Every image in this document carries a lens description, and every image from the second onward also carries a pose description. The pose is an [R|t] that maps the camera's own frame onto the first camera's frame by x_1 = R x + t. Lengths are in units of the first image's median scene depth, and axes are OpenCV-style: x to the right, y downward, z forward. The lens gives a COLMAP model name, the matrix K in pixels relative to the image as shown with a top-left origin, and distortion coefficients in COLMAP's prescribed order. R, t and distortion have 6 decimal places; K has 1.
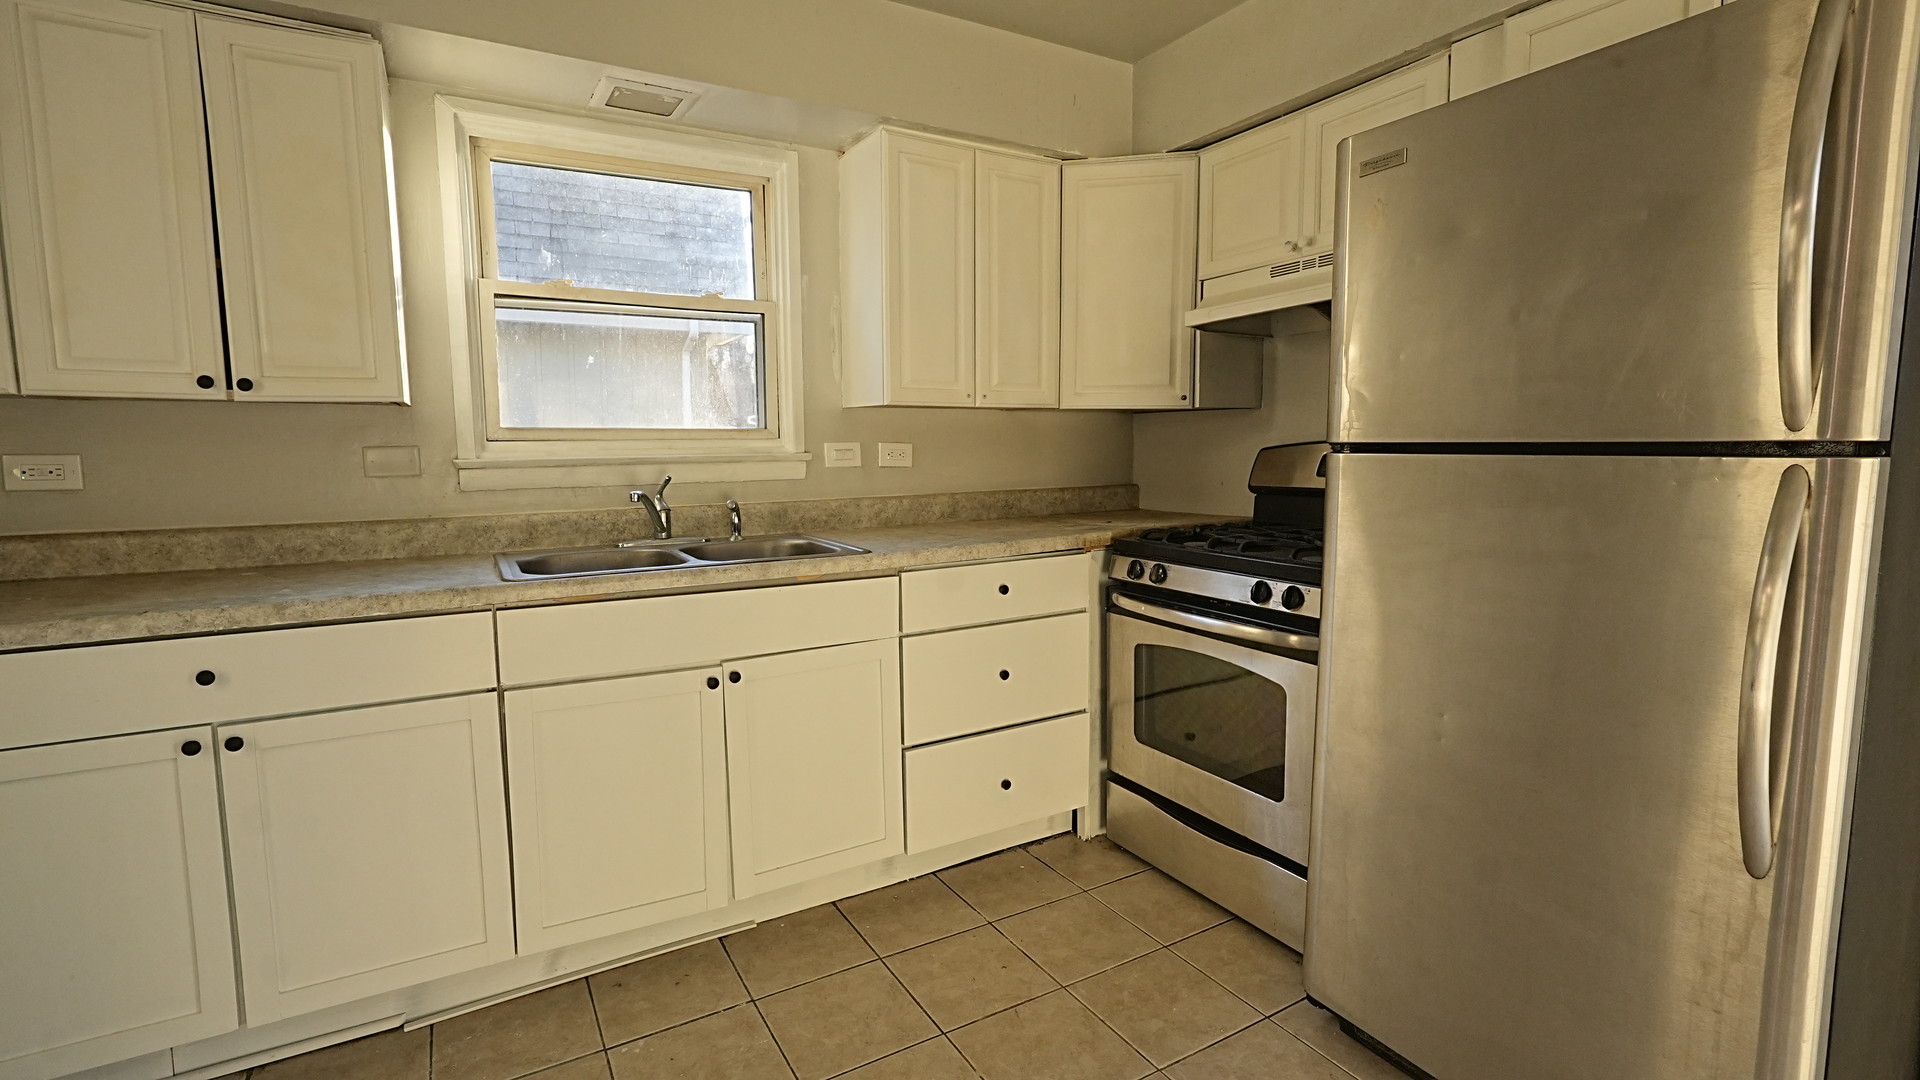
lens RADIAL K [[870.3, 0, 970.1], [0, 870.3, 528.6], [0, 0, 1]] dist [-0.011541, 0.000600]
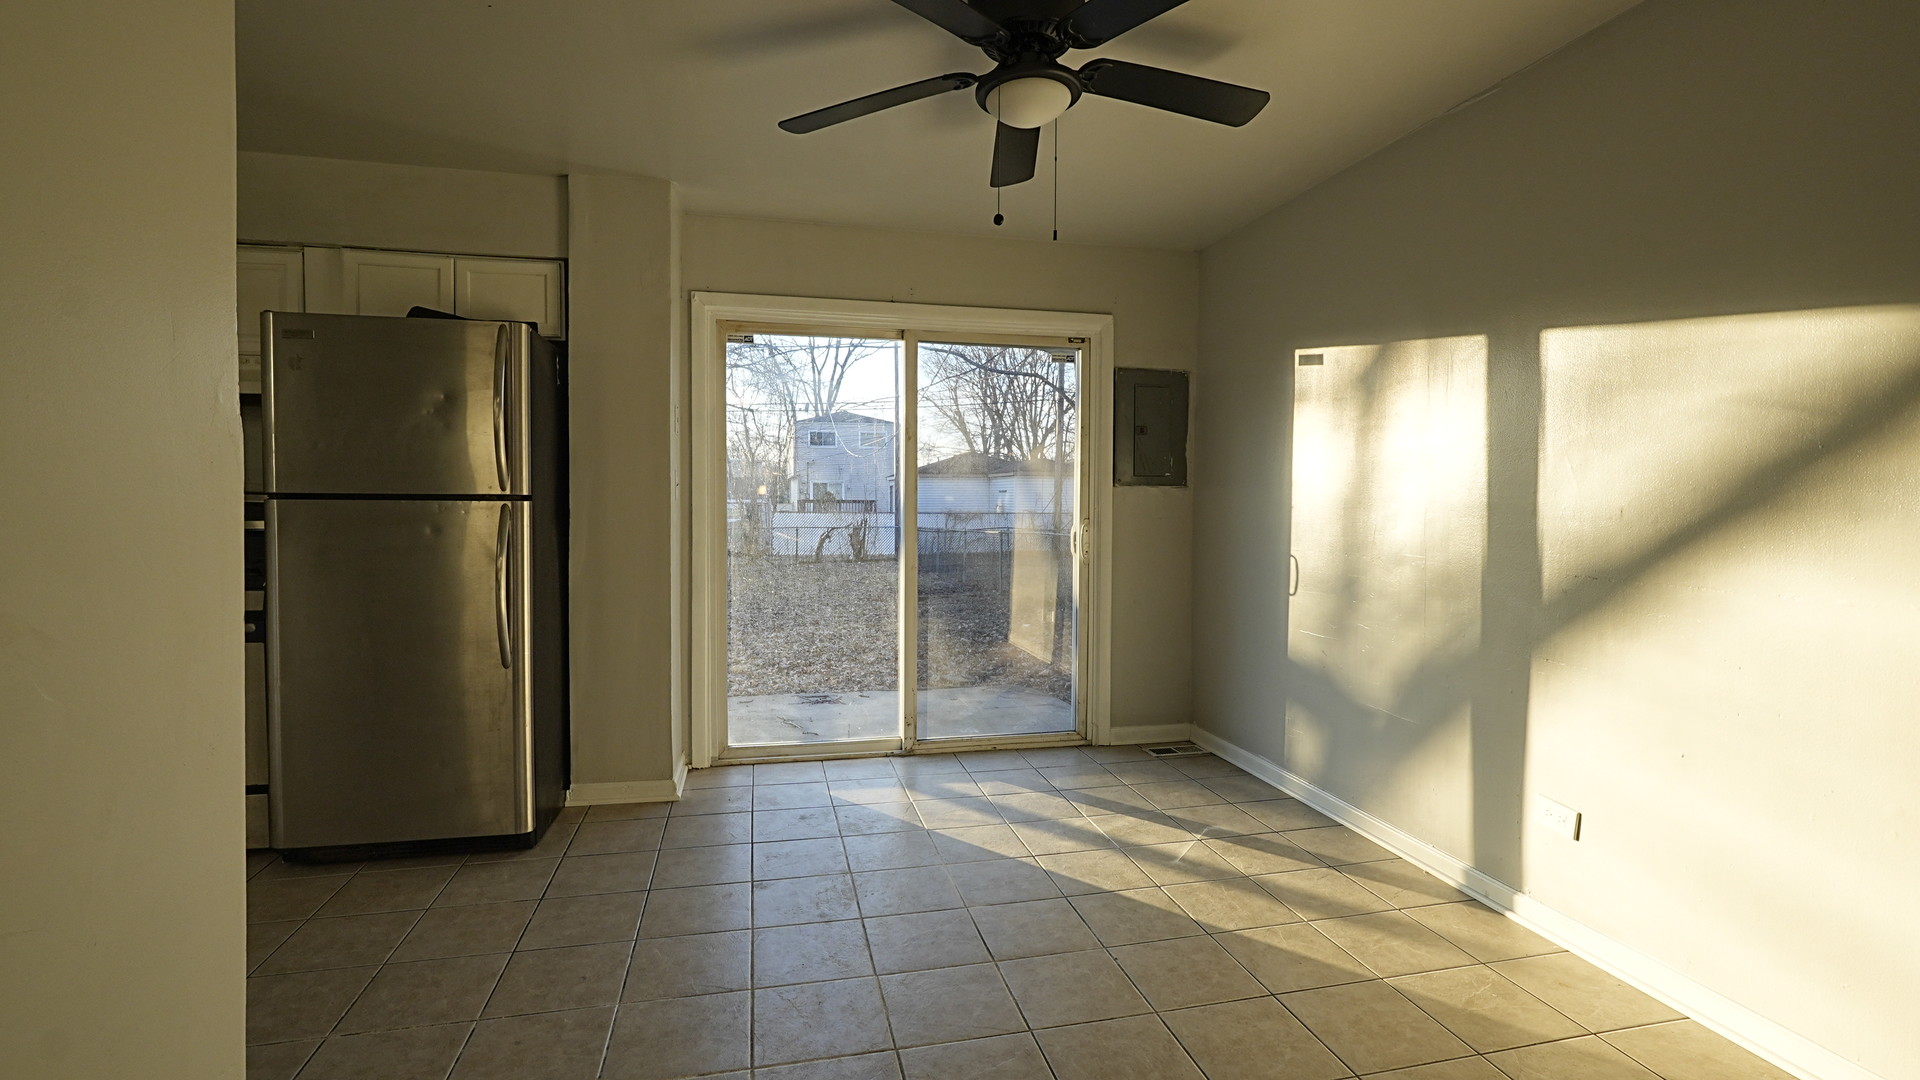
lens RADIAL K [[870.3, 0, 966.1], [0, 870.3, 535.0], [0, 0, 1]] dist [-0.011541, 0.000600]
pose [[0.314979, -0.029259, 0.948648, -0.719730], [0.082773, 0.996563, 0.003254, 0.082820], [-0.945482, 0.077497, 0.316318, -0.750385]]
